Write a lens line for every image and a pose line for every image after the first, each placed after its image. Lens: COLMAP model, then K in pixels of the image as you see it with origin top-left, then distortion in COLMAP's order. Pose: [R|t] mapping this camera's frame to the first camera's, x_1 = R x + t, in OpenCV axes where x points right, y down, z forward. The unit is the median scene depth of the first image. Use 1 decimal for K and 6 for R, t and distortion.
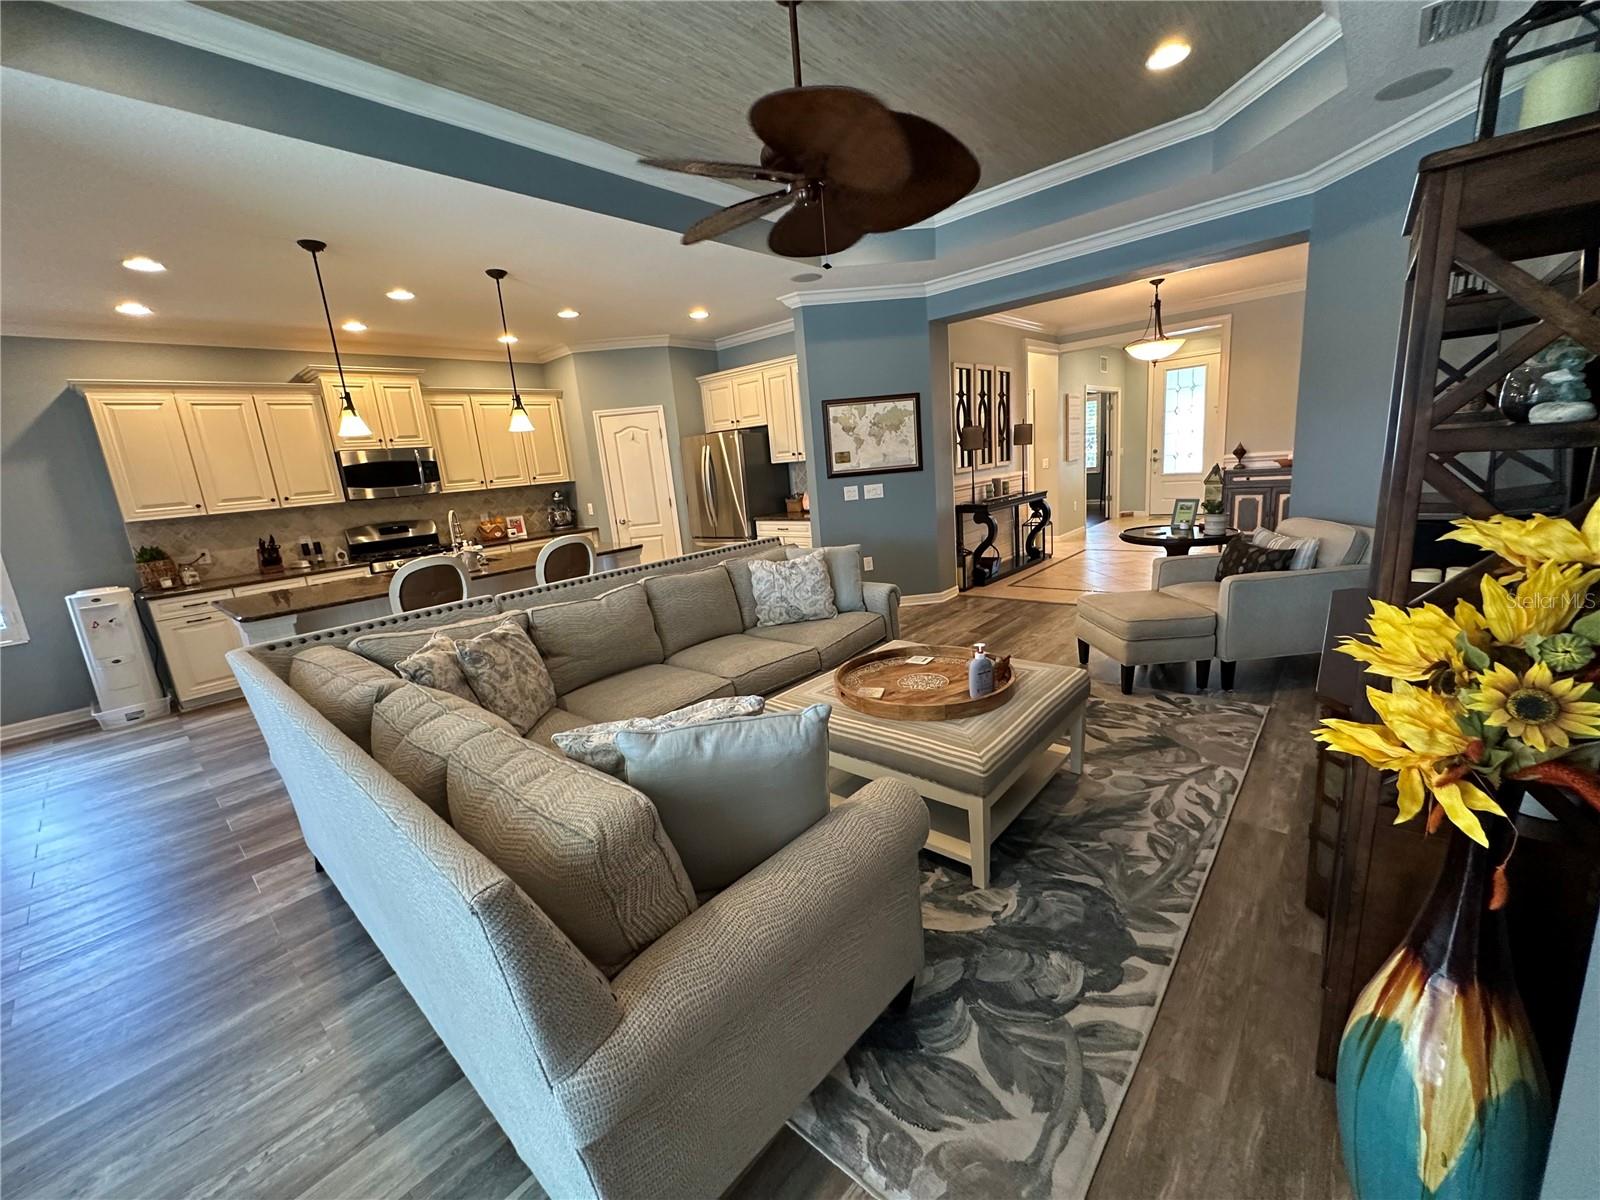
lens RADIAL K [[639.3, 0, 798.4], [0, 639.3, 600.6], [0, 0, 1]] dist [-0.005126, 0.001217]
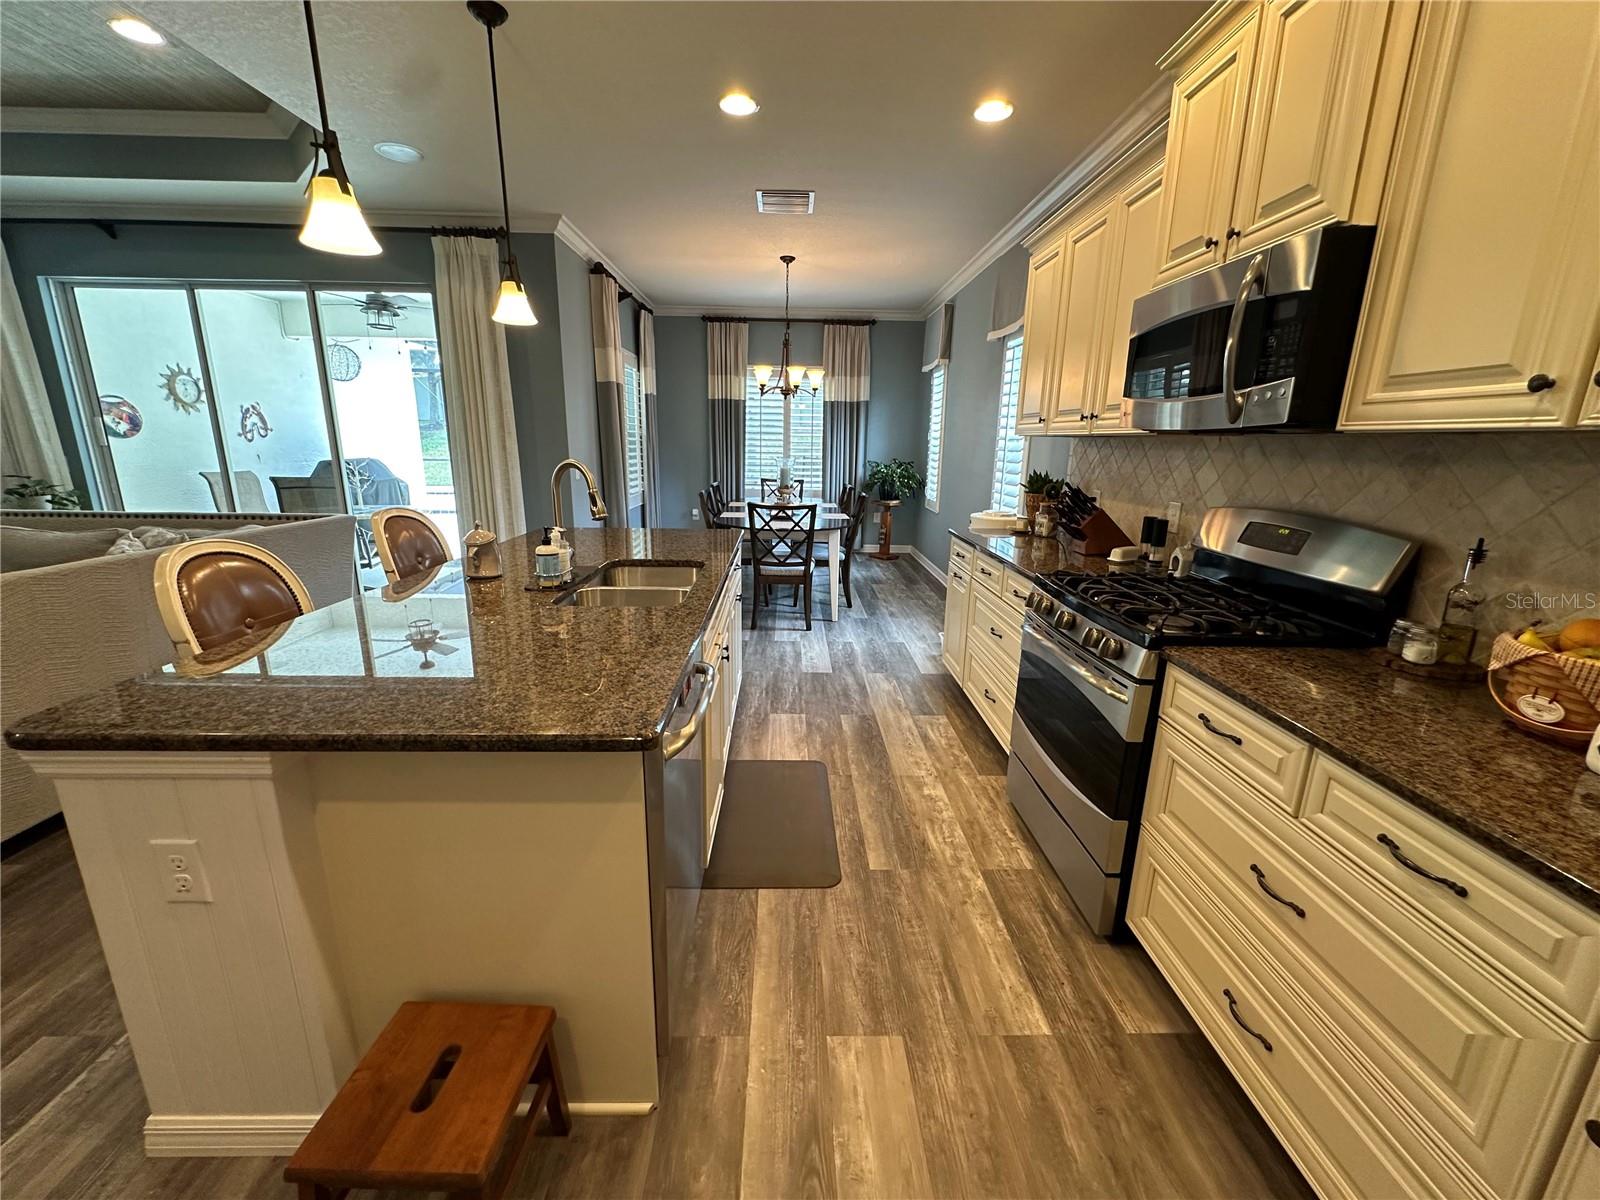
lens RADIAL K [[639.3, 0, 802.4], [0, 639.3, 593.6], [0, 0, 1]] dist [-0.005126, 0.001217]
pose [[-0.726799, 0.231991, -0.646485, -0.583821], [-0.104034, 0.893190, 0.437480, -0.461305], [0.678926, 0.385216, -0.625035, 2.423263]]
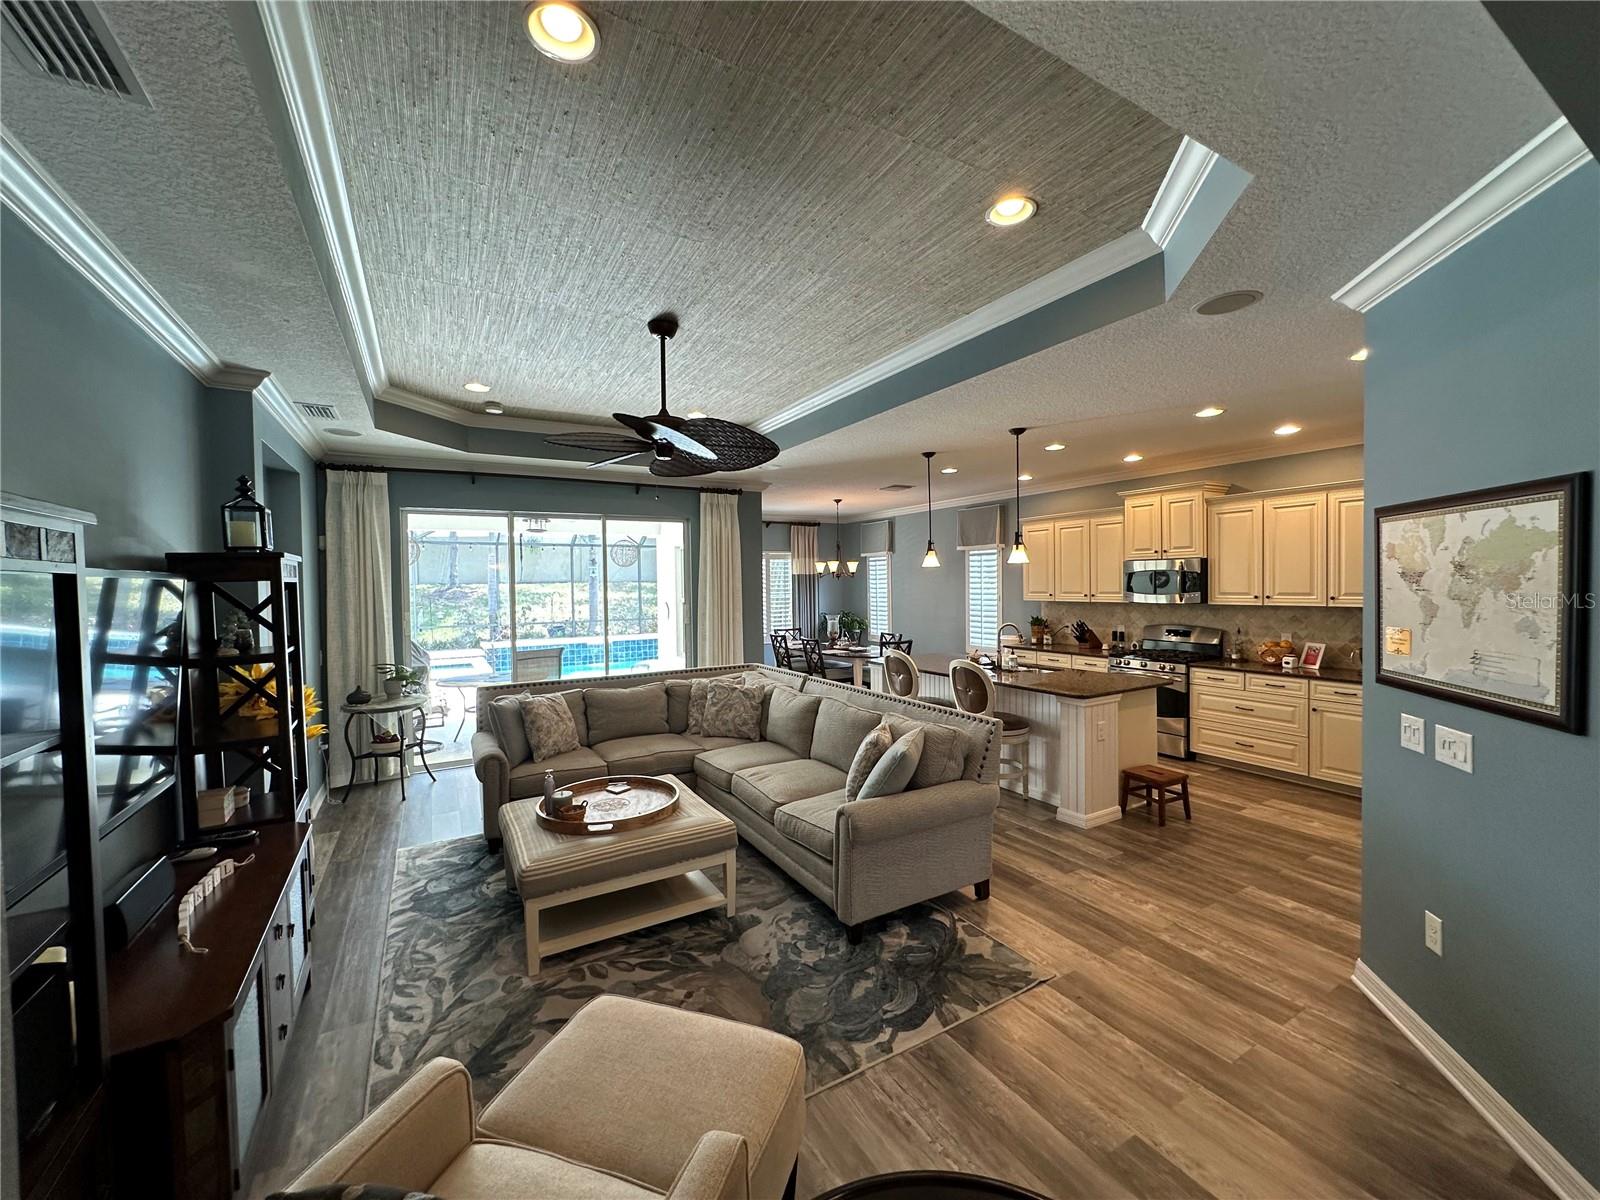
lens RADIAL K [[639.3, 0, 803.4], [0, 639.3, 598.9], [0, 0, 1]] dist [-0.005126, 0.001217]
pose [[-0.308958, 0.113287, -0.944305, 1.236336], [-0.165235, 0.971388, 0.170598, -0.558560], [0.936612, 0.208740, -0.281399, 1.633897]]
